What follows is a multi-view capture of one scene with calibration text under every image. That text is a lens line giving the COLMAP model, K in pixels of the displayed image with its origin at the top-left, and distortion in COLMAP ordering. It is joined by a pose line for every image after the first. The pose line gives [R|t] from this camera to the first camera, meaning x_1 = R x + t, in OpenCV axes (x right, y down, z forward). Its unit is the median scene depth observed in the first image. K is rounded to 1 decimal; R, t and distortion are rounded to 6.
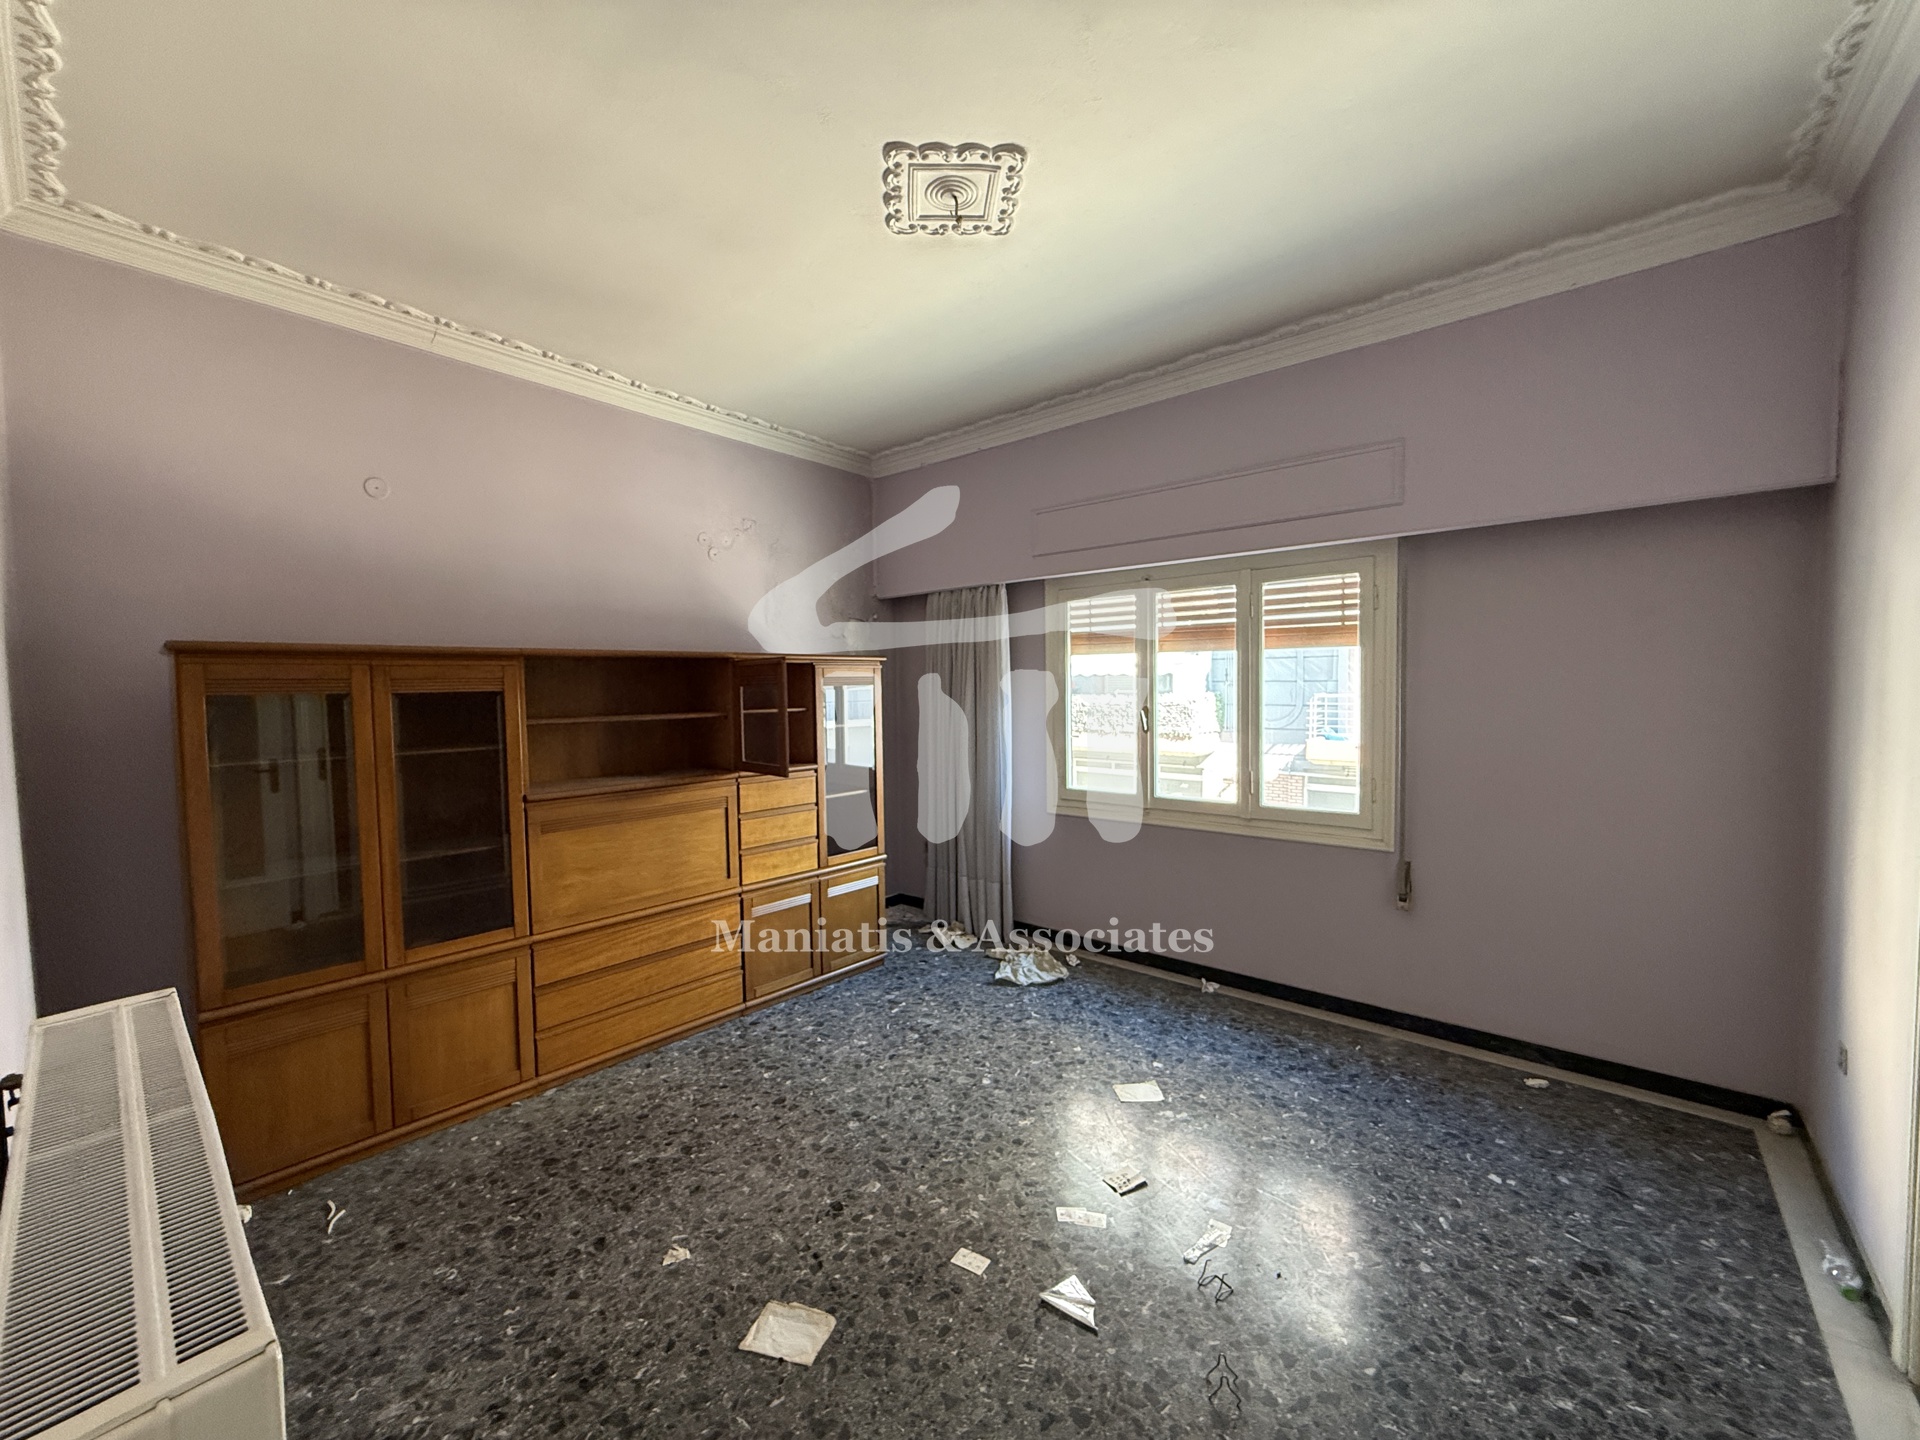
lens RADIAL K [[758.1, 0, 953.3], [0, 758.1, 720.0], [0, 0, 1]] dist [-0.000181, 0.000047]
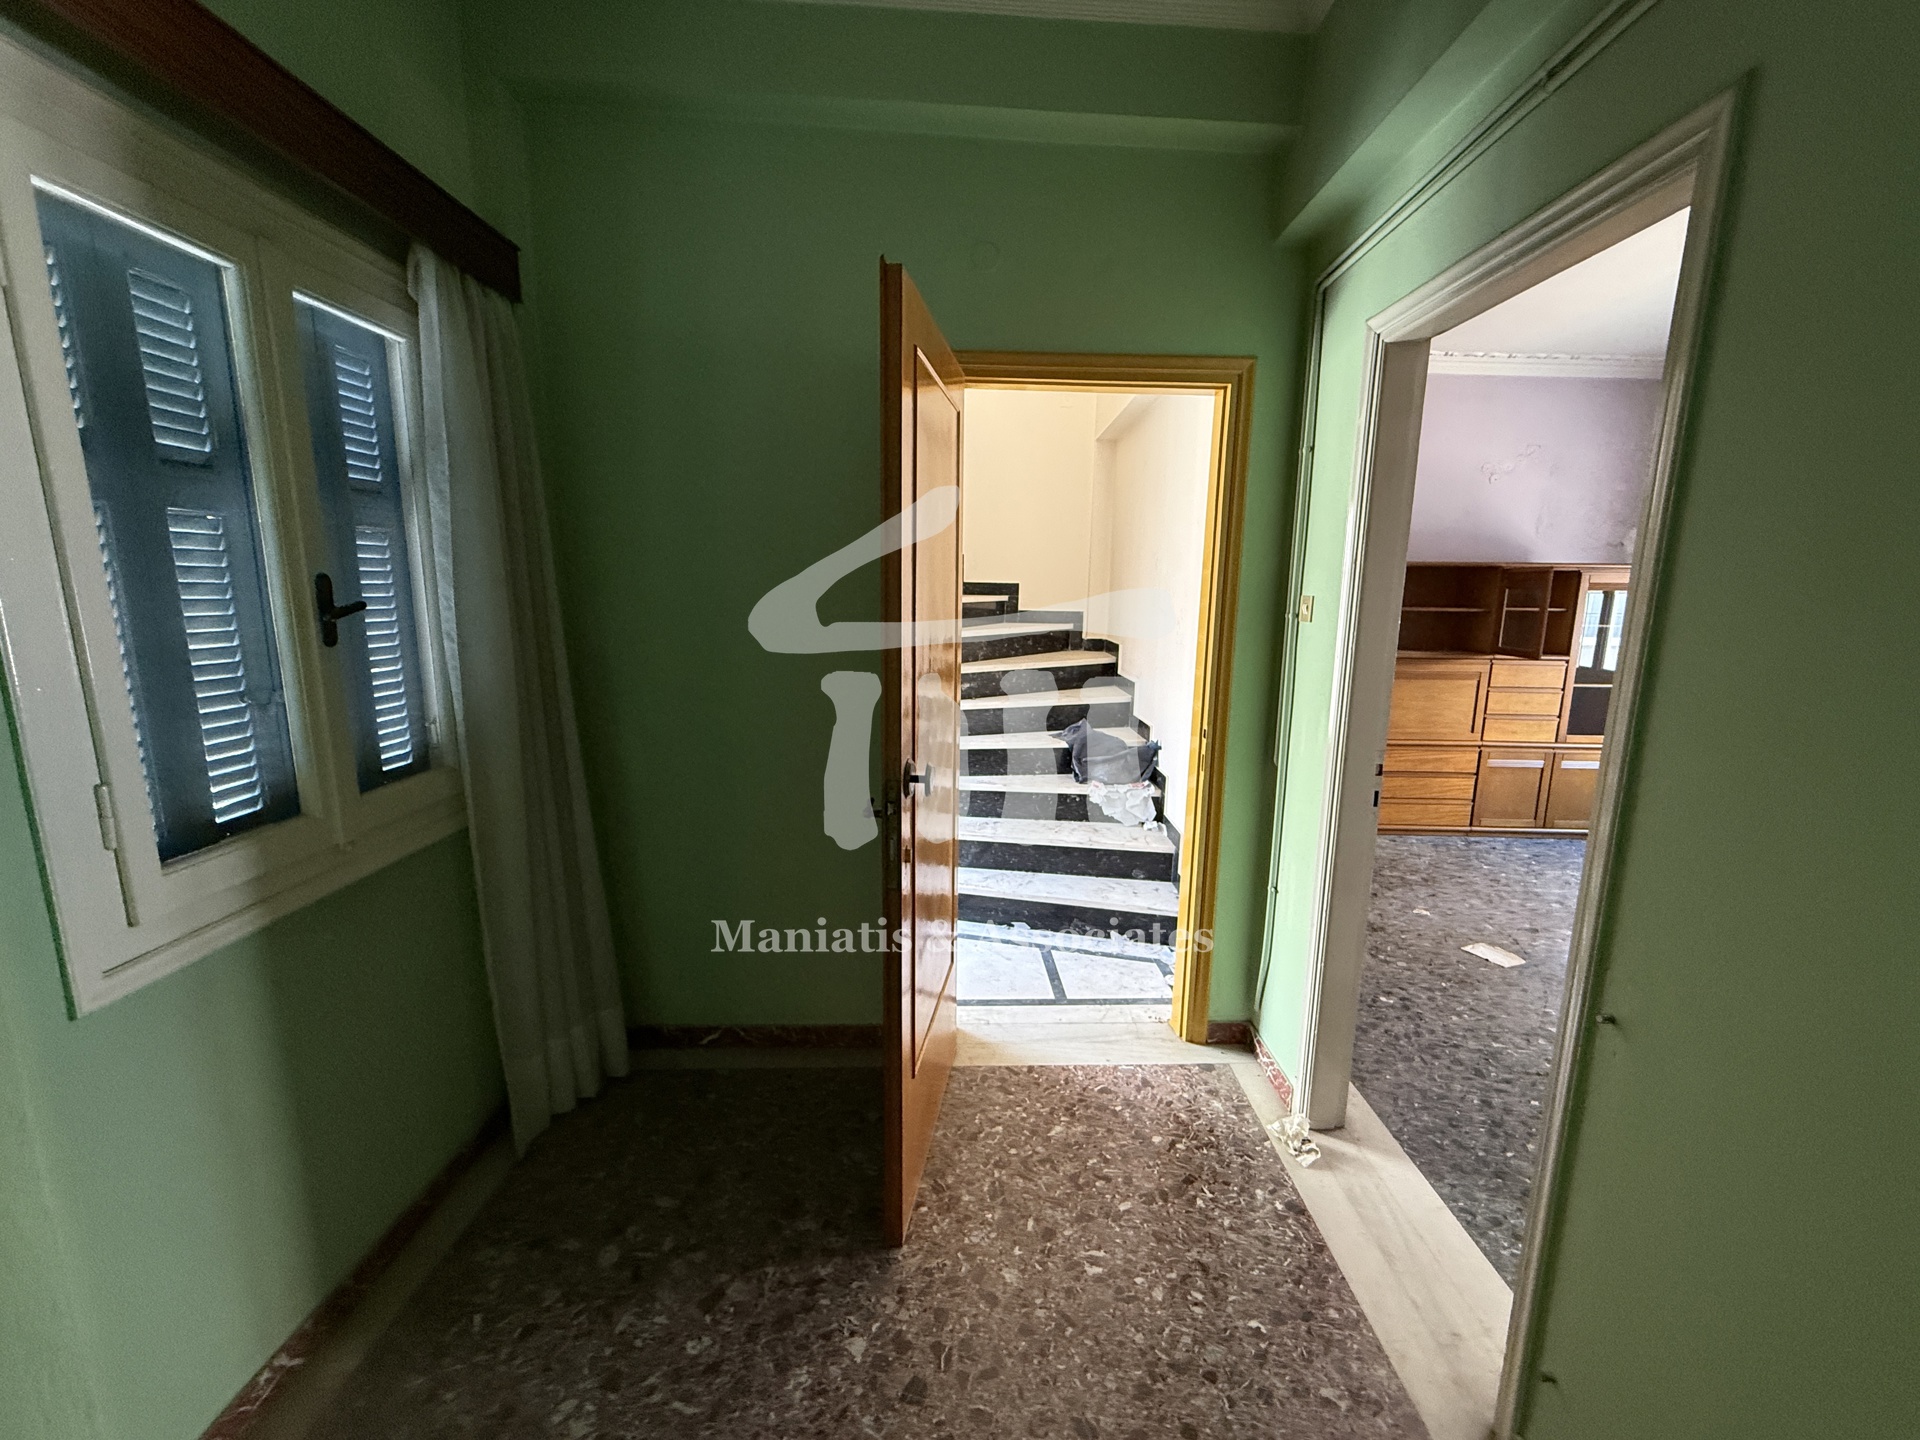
lens RADIAL K [[758.1, 0, 955.5], [0, 758.1, 714.1], [0, 0, 1]] dist [-0.000181, 0.000047]
pose [[0.647383, 0.151310, -0.746995, 0.112151], [-0.055669, 0.986865, 0.151653, 0.022205], [0.760129, -0.056593, 0.647303, -0.576131]]
